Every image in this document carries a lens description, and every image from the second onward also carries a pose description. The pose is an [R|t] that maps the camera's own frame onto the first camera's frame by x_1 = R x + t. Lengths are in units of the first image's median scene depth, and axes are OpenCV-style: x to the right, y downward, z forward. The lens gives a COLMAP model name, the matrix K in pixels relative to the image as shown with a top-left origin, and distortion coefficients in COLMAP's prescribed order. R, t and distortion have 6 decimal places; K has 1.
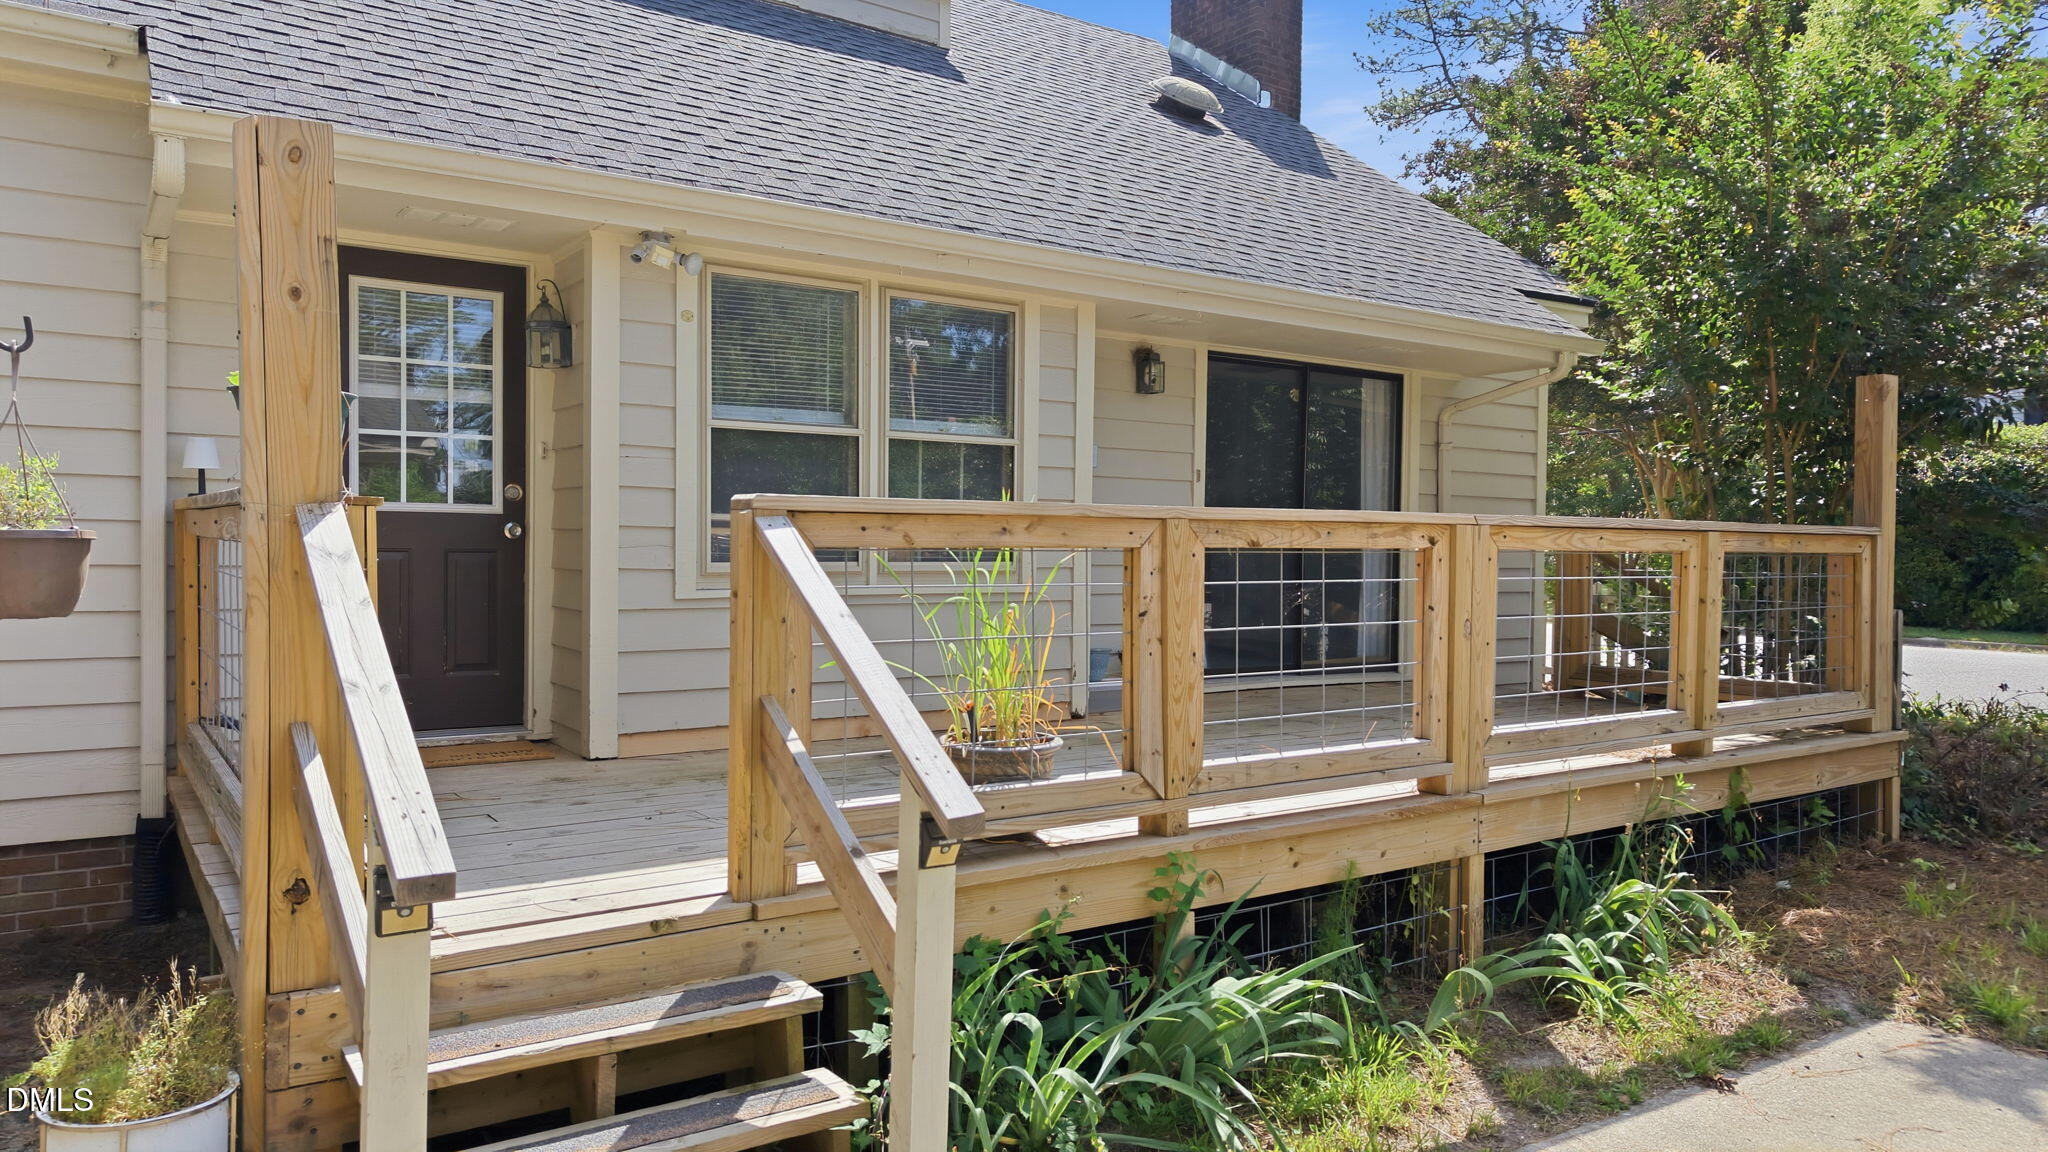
lens RADIAL K [[1360.0, 0, 1022.1], [0, 1360.0, 590.6], [0, 0, 1]] dist [0.049139, -0.057787]
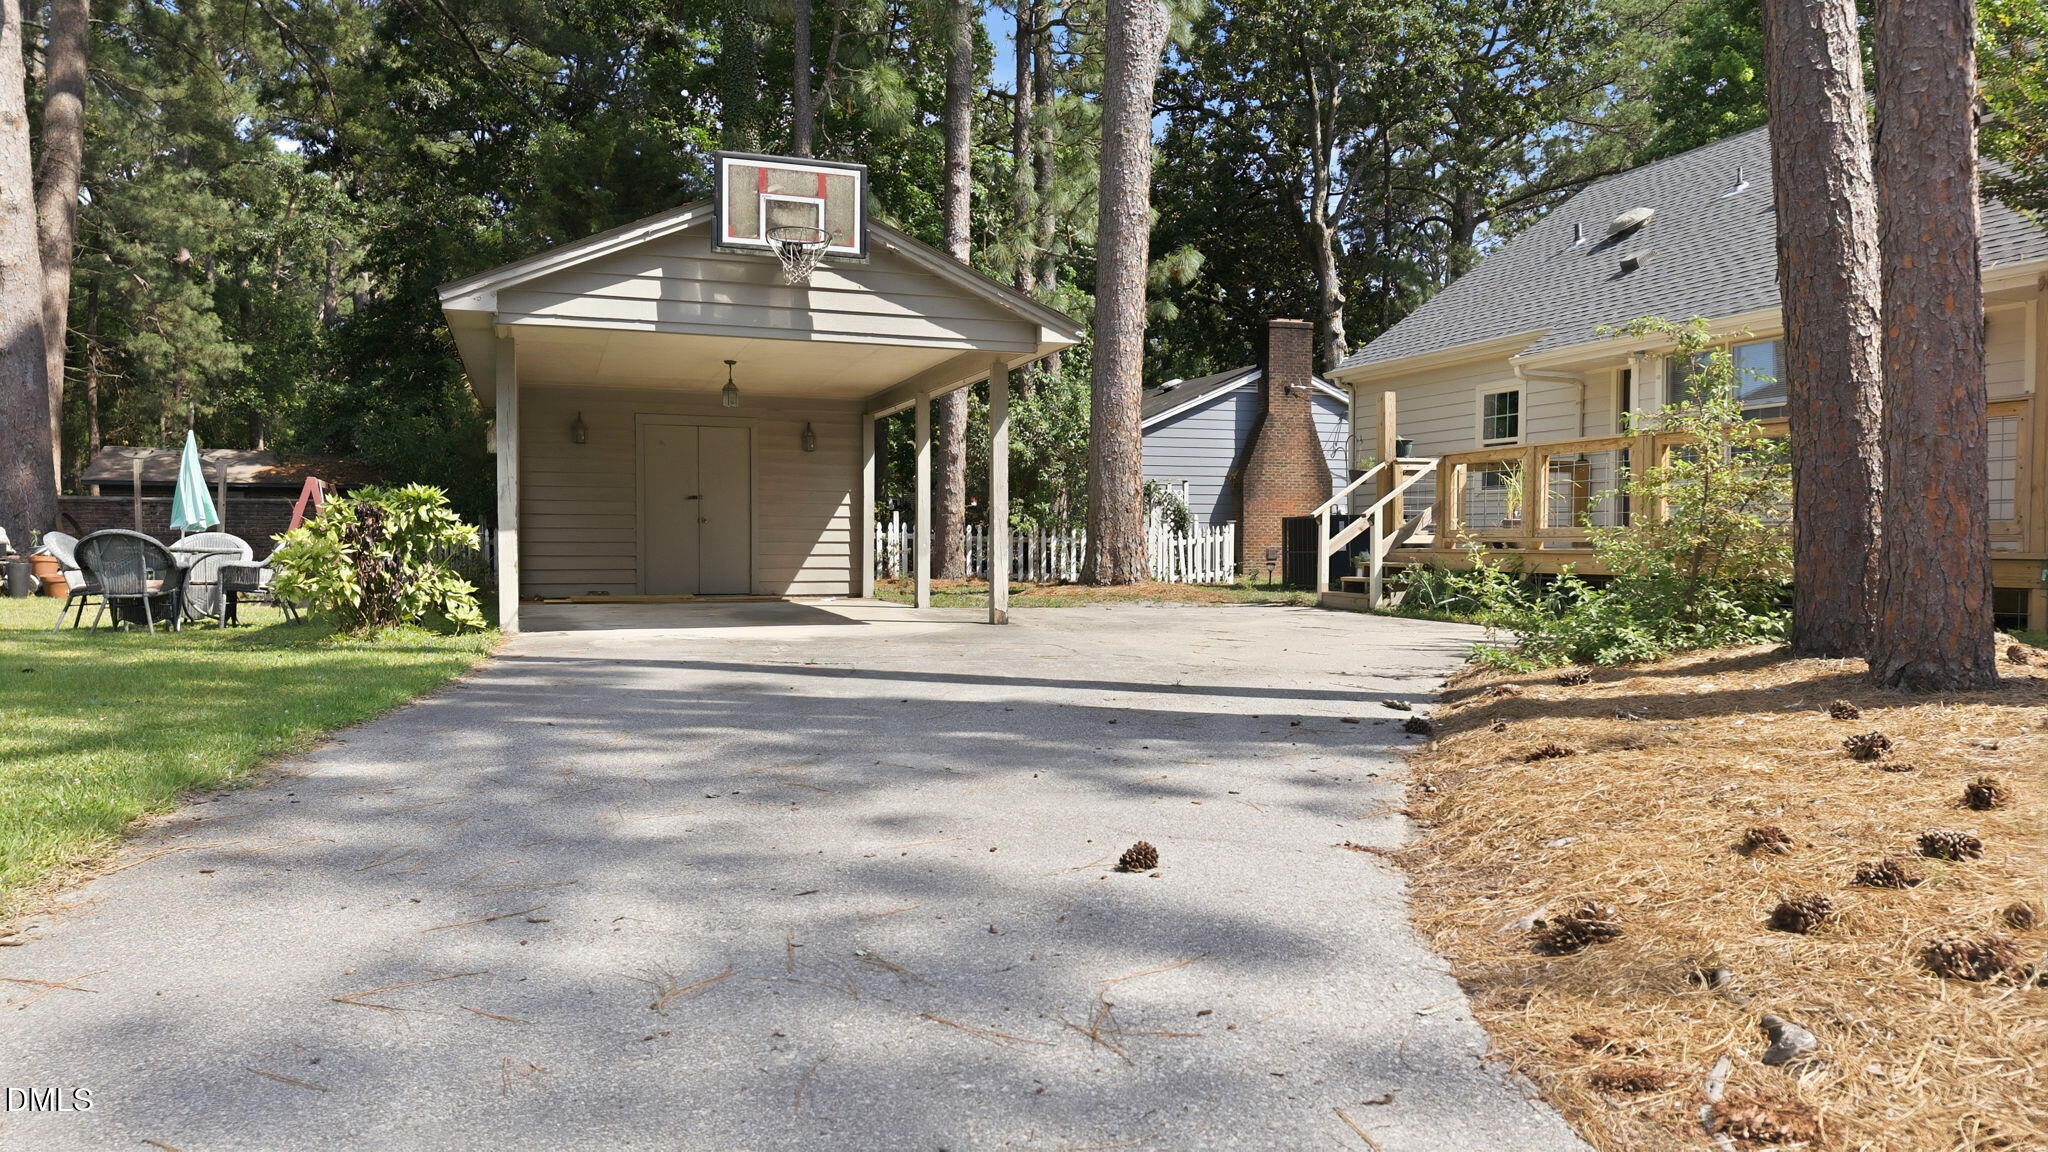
lens RADIAL K [[1360.0, 0, 1022.1], [0, 1360.0, 590.6], [0, 0, 1]] dist [0.049139, -0.057787]
pose [[-0.267426, 0.019344, -0.963384, 2.470923], [-0.039737, 0.998727, 0.031085, 0.162209], [0.962759, 0.046595, -0.266316, 0.526727]]
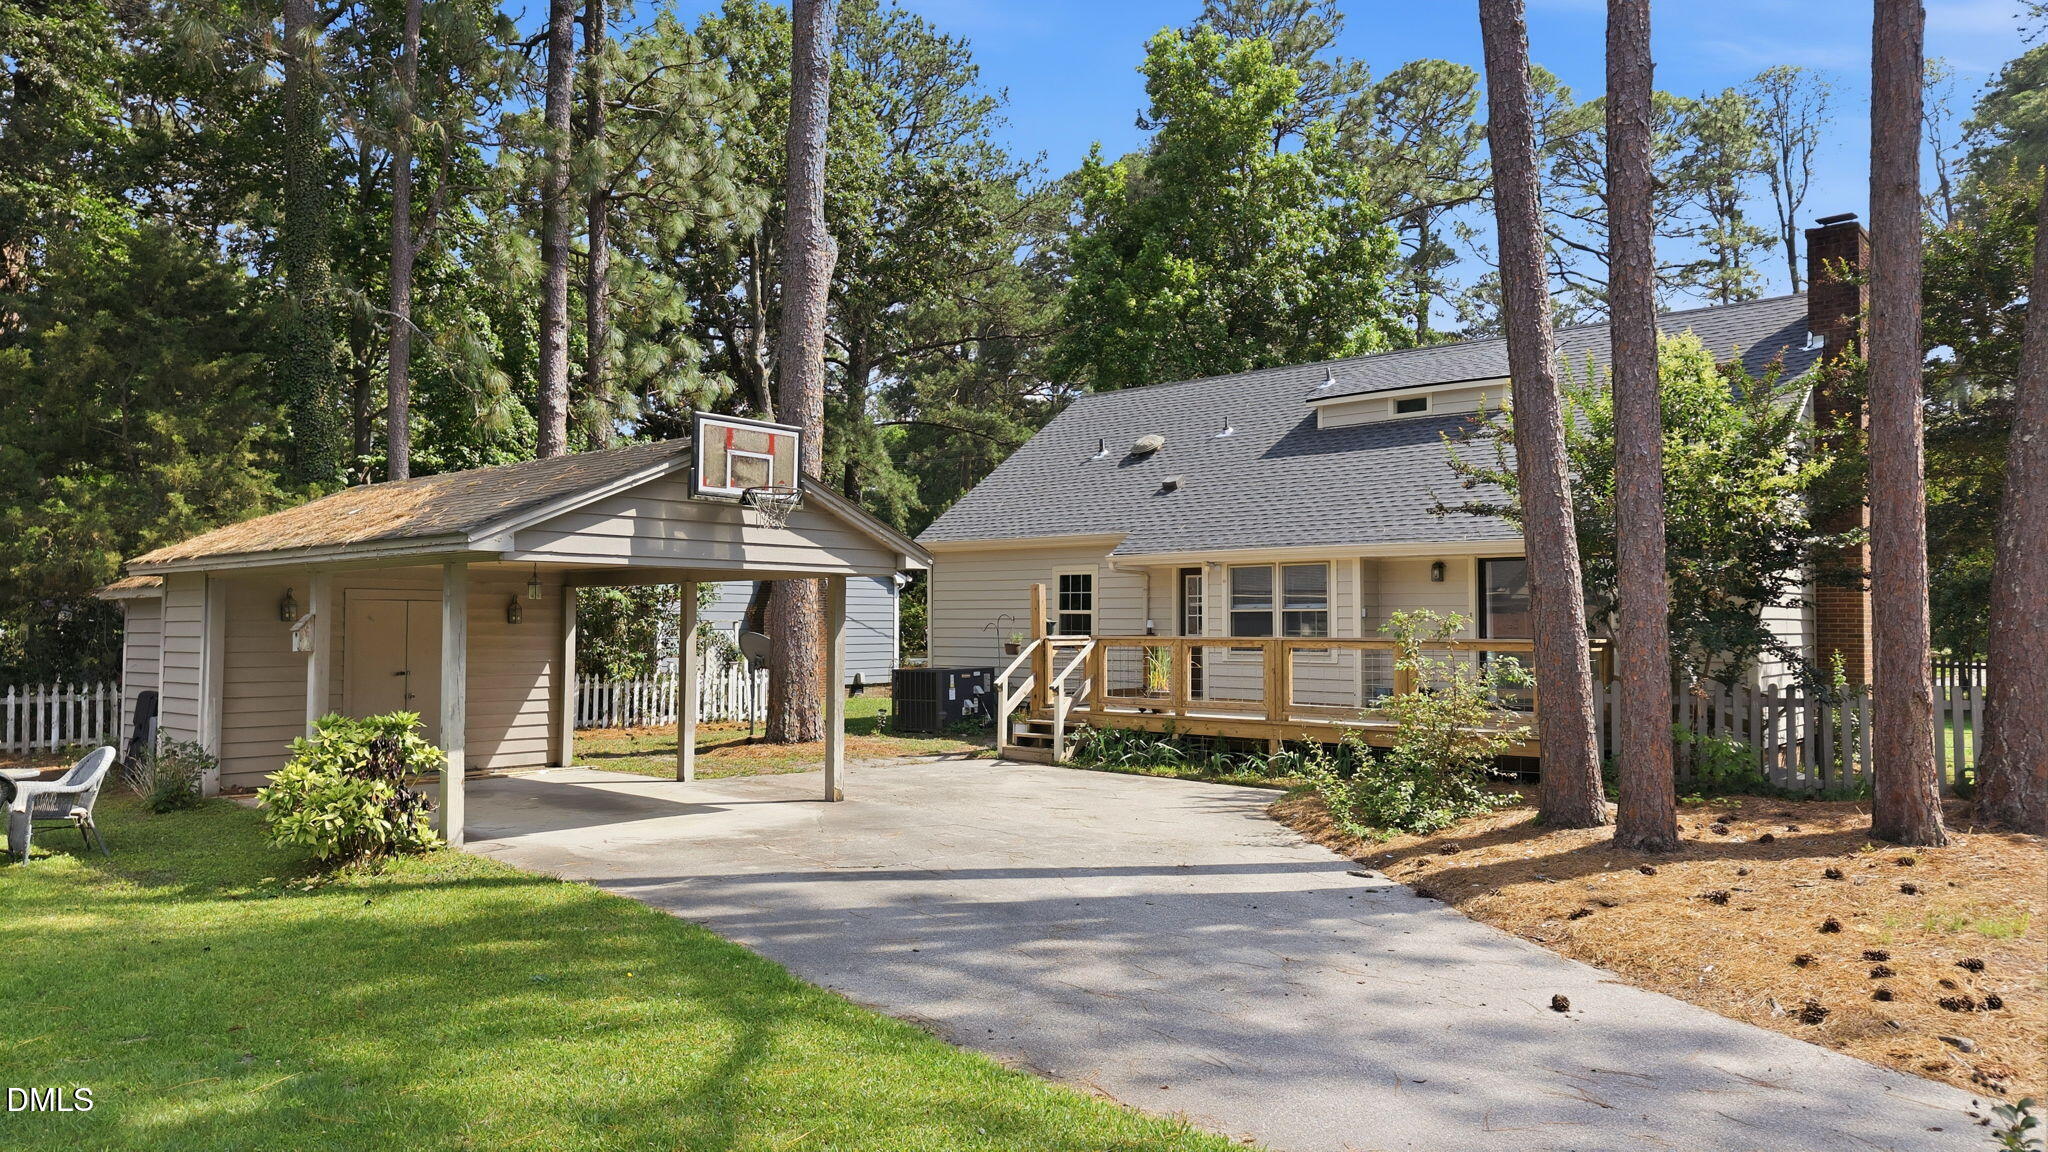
lens RADIAL K [[1350.5, 0, 1024.0], [0, 1350.5, 576.0], [0, 0, 1]] dist [0.044512, -0.059105]
pose [[0.246869, -0.049857, -0.967765, 2.901520], [-0.031961, 0.997713, -0.059553, 0.012152], [0.968522, 0.045633, 0.244711, -0.351675]]
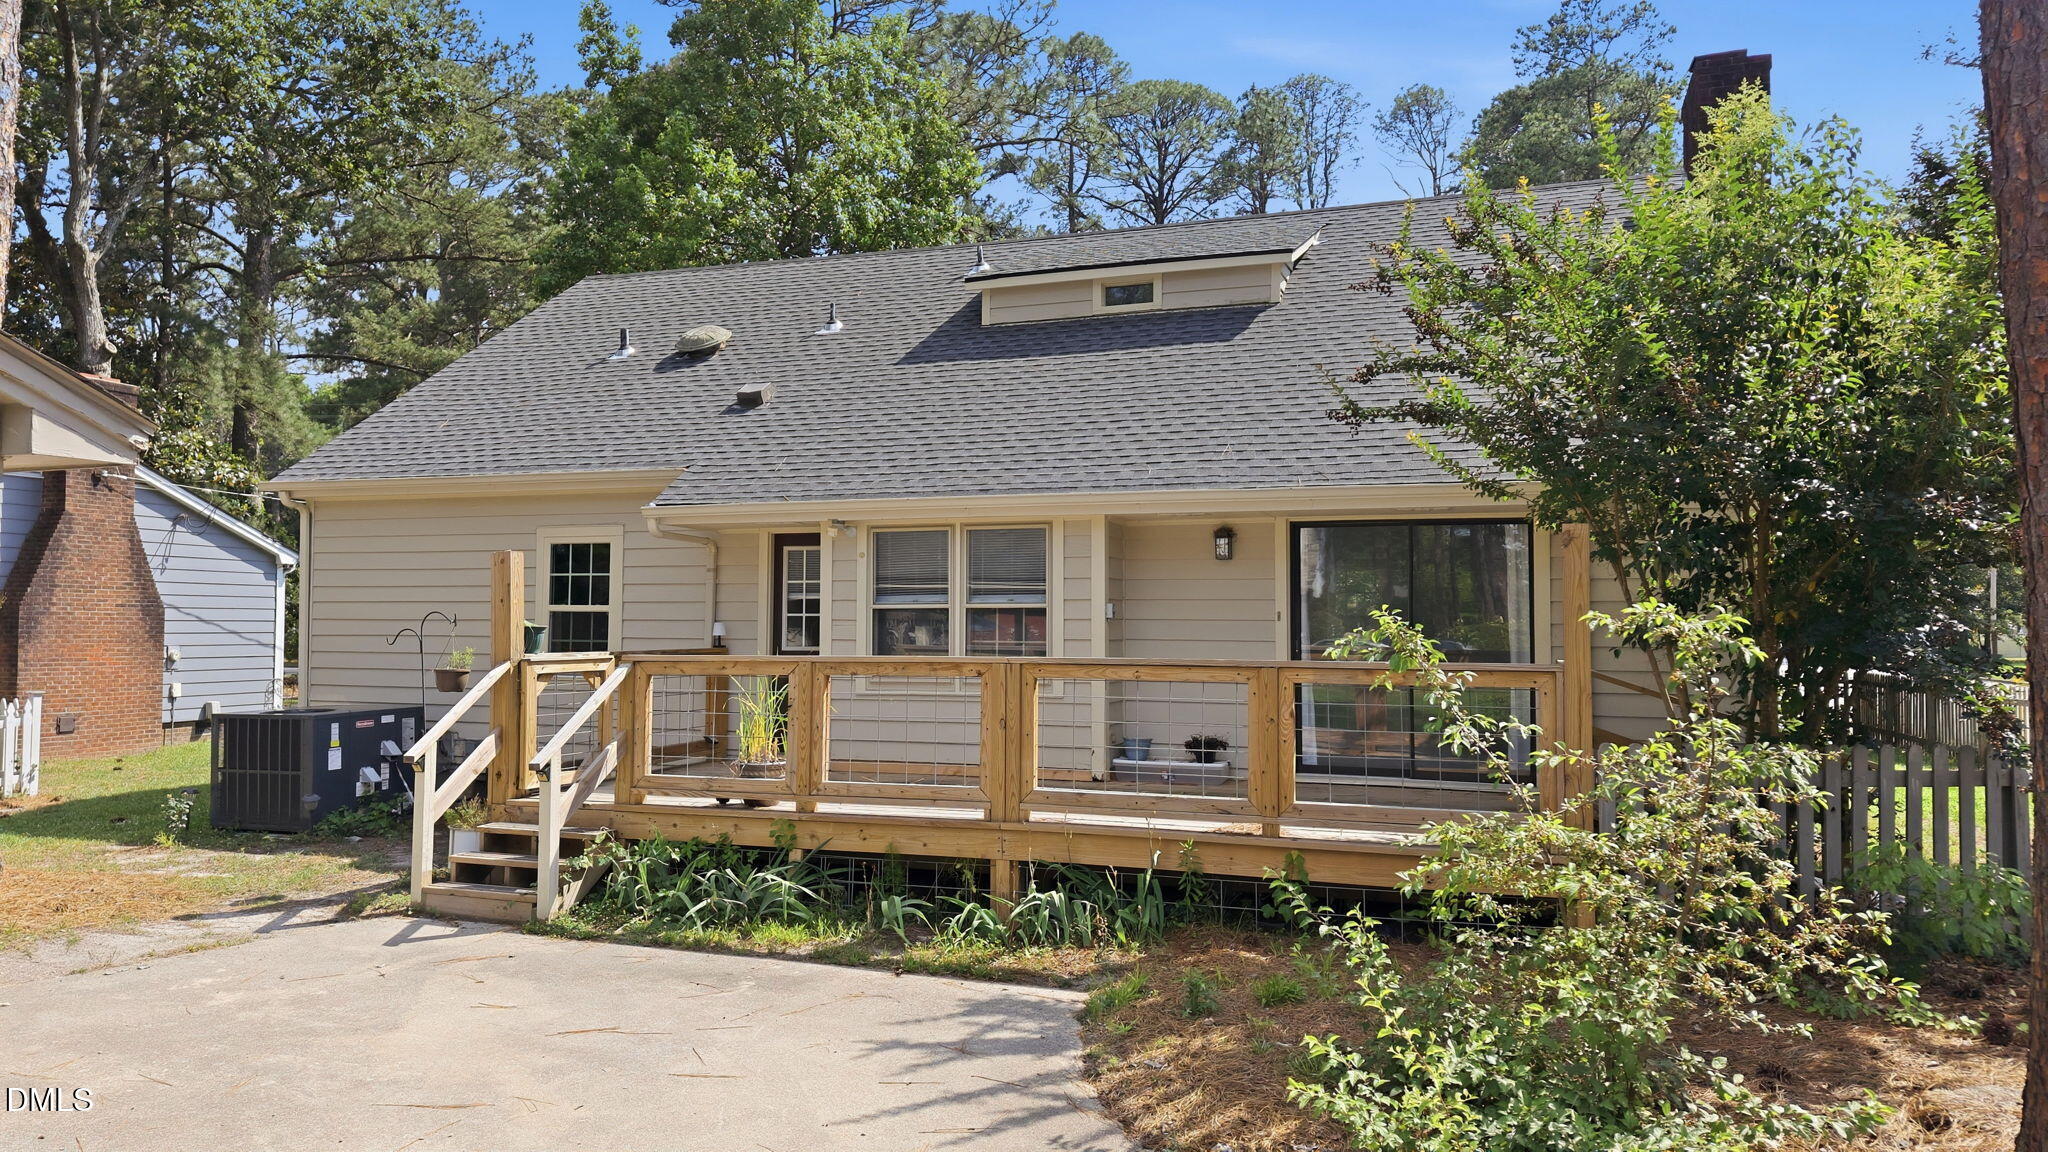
lens RADIAL K [[1350.5, 0, 1024.0], [0, 1350.5, 576.0], [0, 0, 1]] dist [0.044512, -0.059105]
pose [[0.580357, -0.042968, -0.813228, 1.459665], [-0.023816, 0.997284, -0.069689, -0.034146], [0.814014, 0.059812, 0.577757, 0.038000]]
